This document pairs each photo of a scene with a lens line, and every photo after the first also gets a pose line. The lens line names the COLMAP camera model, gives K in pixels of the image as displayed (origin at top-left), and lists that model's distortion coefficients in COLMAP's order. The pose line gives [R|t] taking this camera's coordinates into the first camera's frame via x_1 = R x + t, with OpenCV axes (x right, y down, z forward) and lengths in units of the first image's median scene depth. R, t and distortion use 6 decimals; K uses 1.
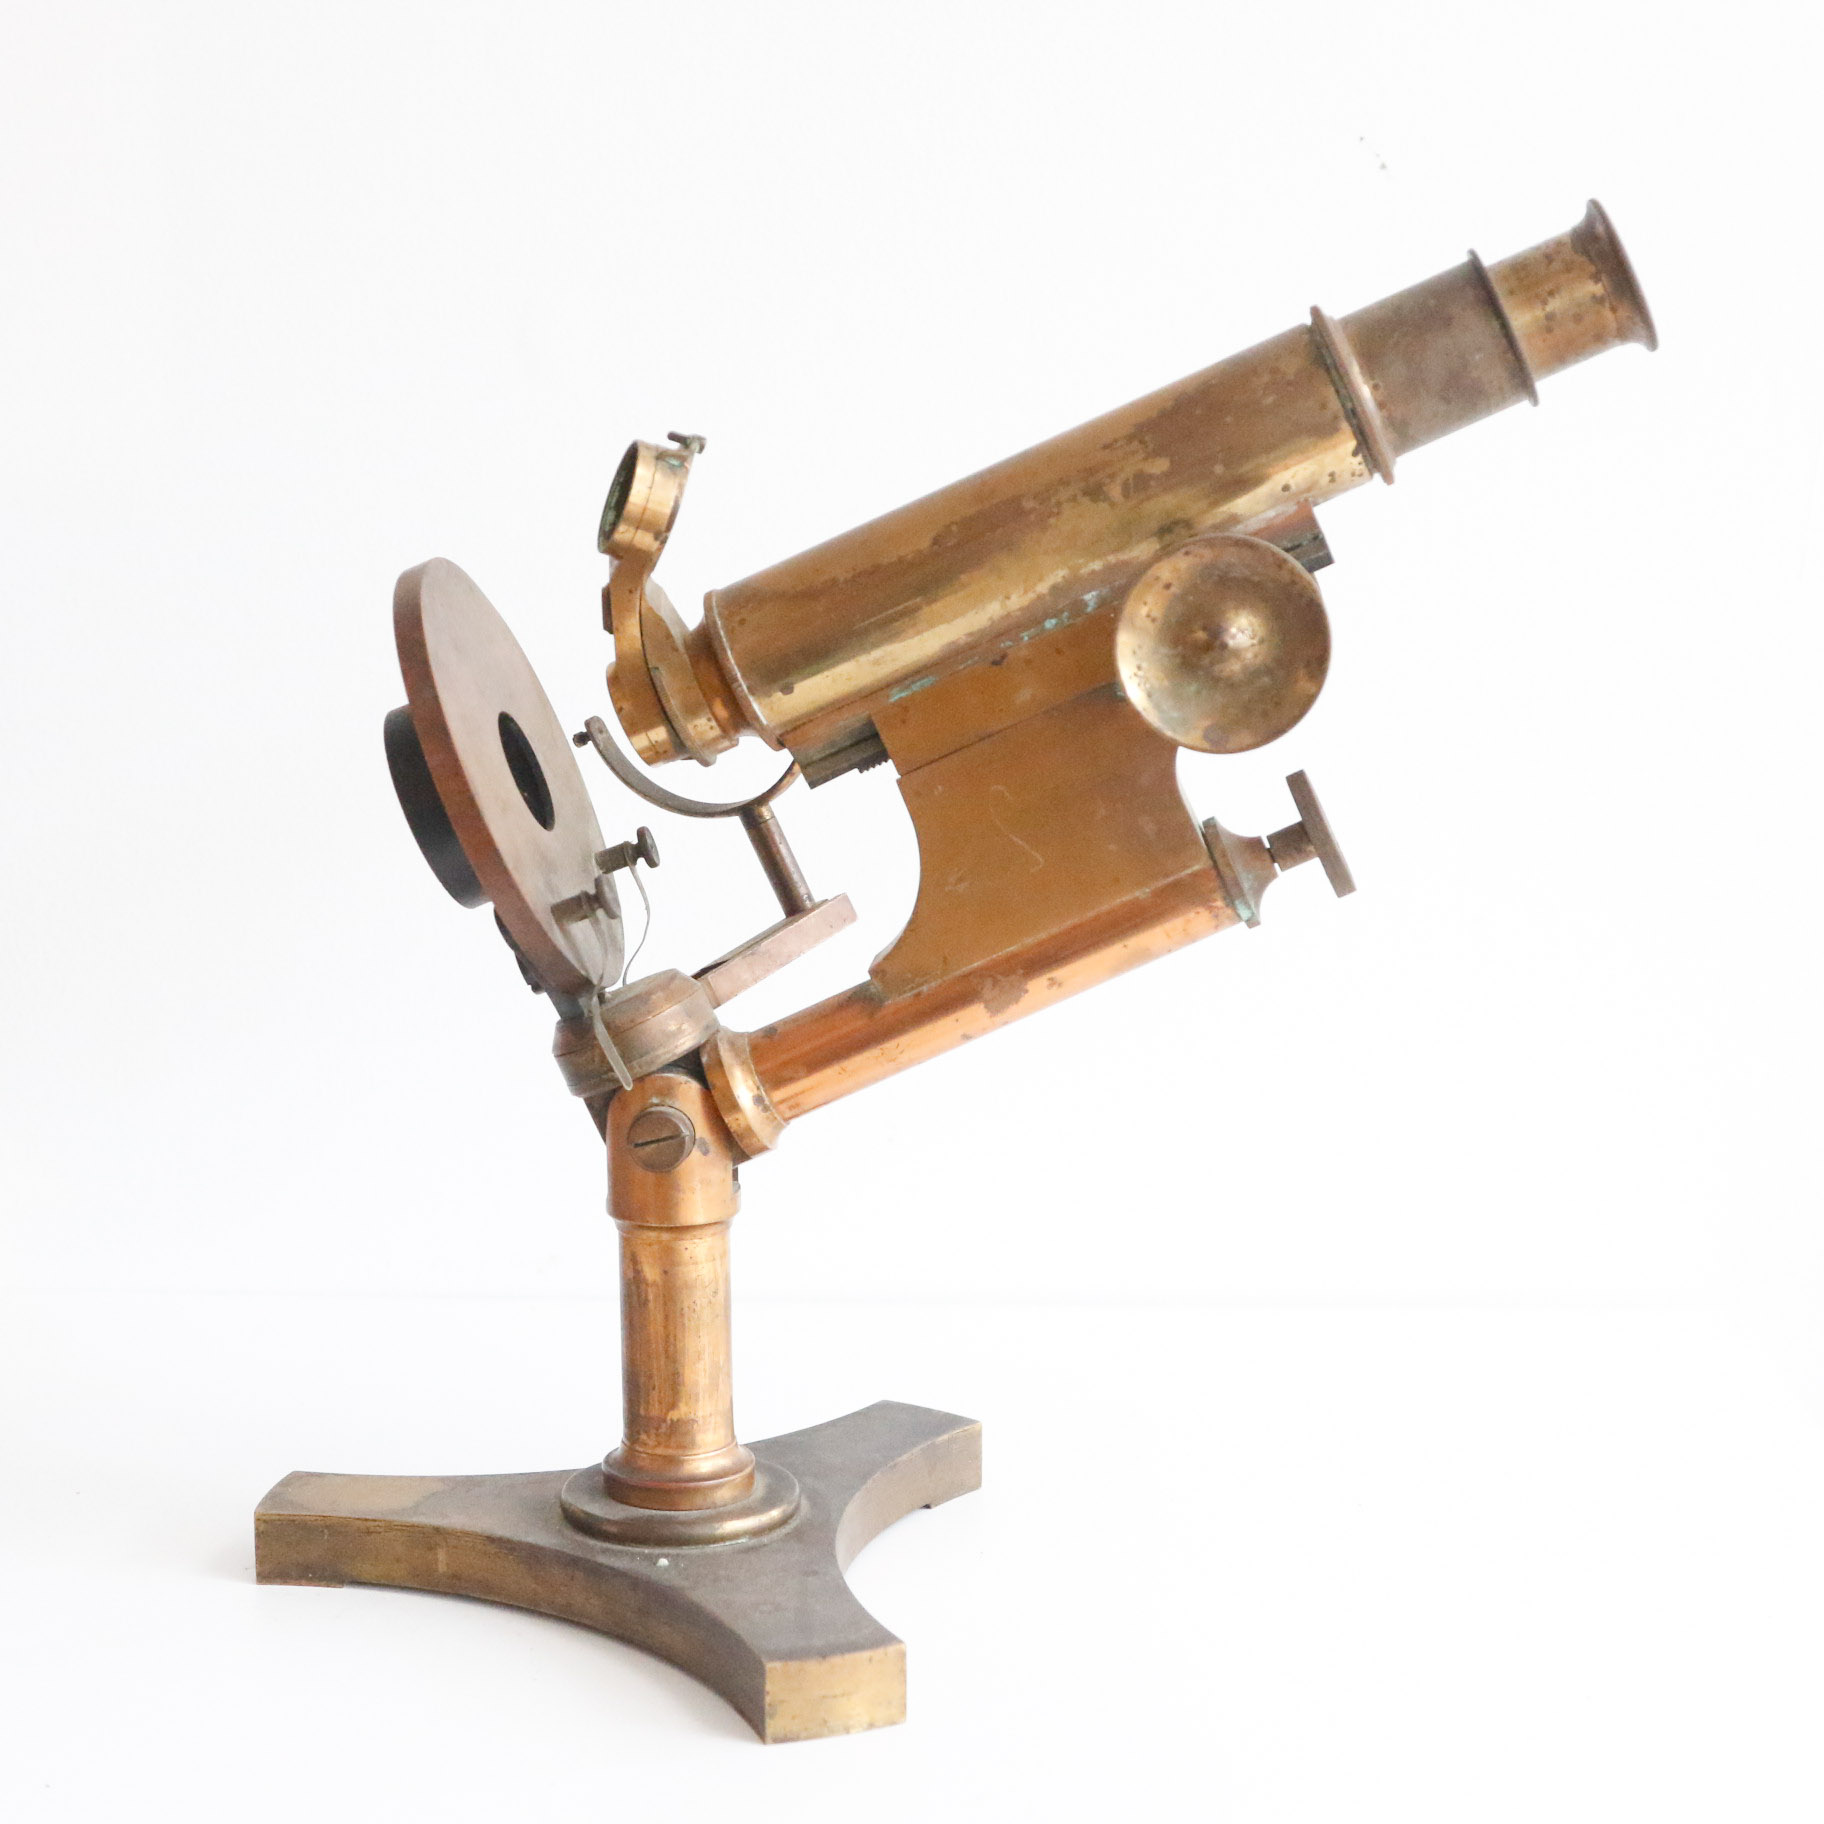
lens RADIAL K [[3439.4, 0, 911.2], [0, 3439.4, 902.2], [0, 0, 1]] dist [-0.090632, 0.000000]
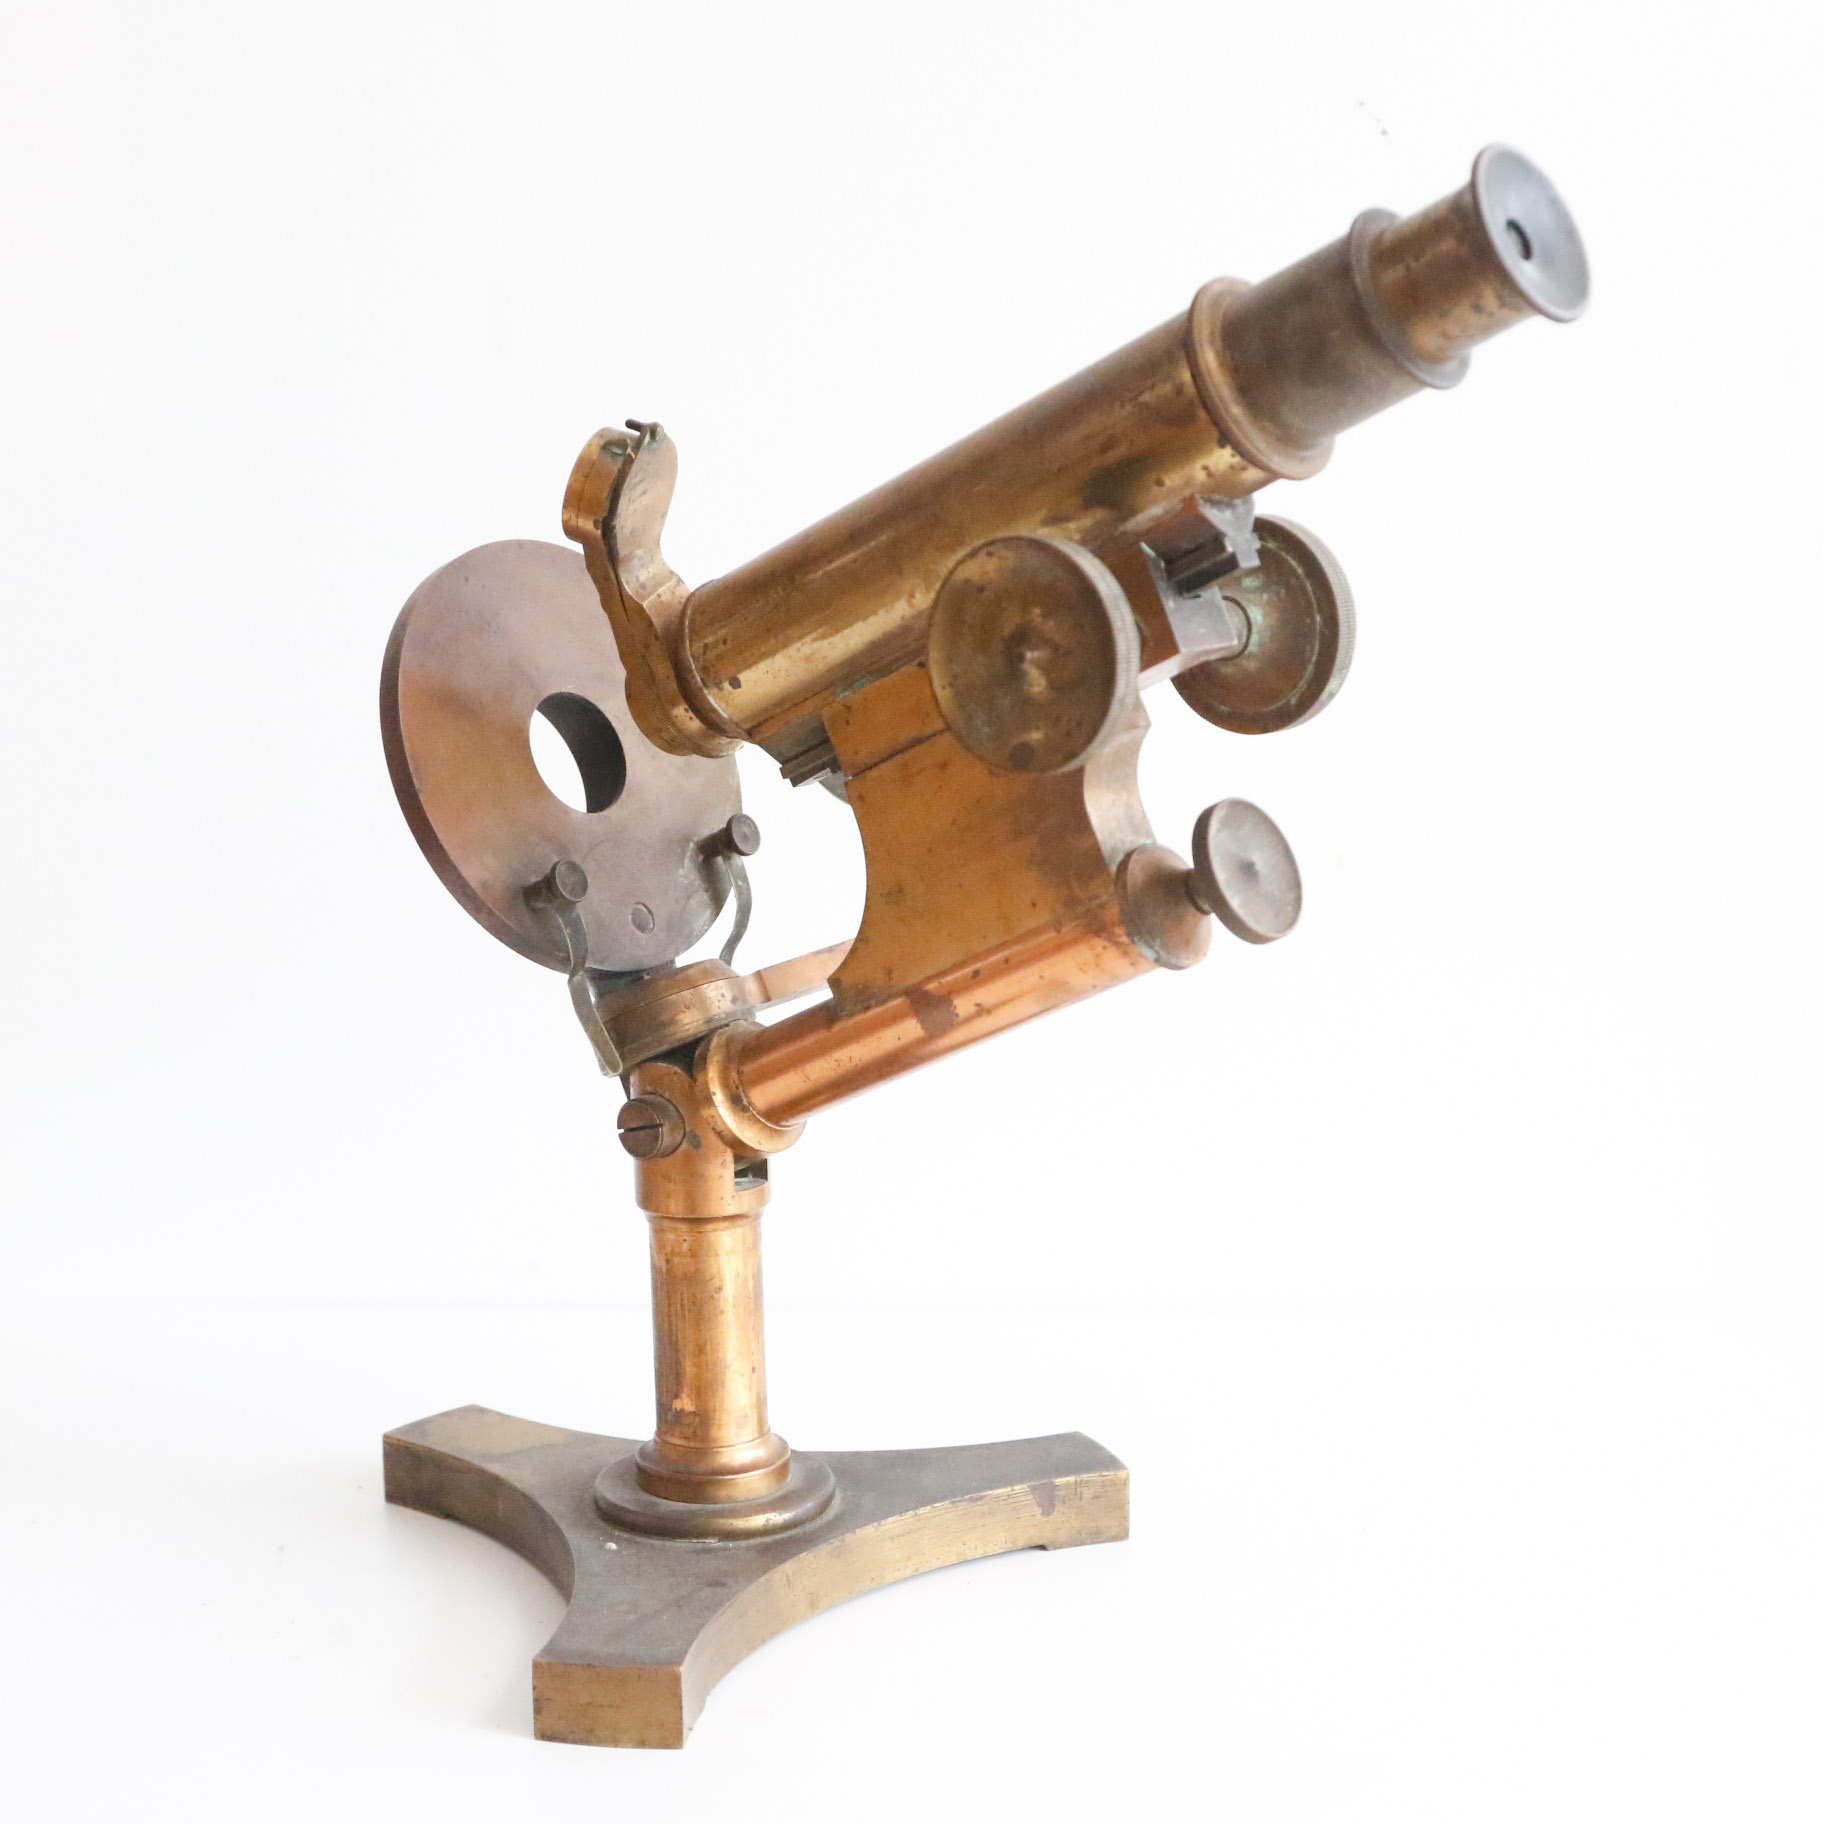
lens RADIAL K [[3439.4, 0, 910.9], [0, 3439.4, 914.9], [0, 0, 1]] dist [-0.090632, 0.000000]
pose [[0.833447, 0.081389, -0.546572, 0.539891], [-0.070075, 0.996676, 0.041559, -0.039992], [0.548138, 0.003664, 0.836380, 0.208896]]
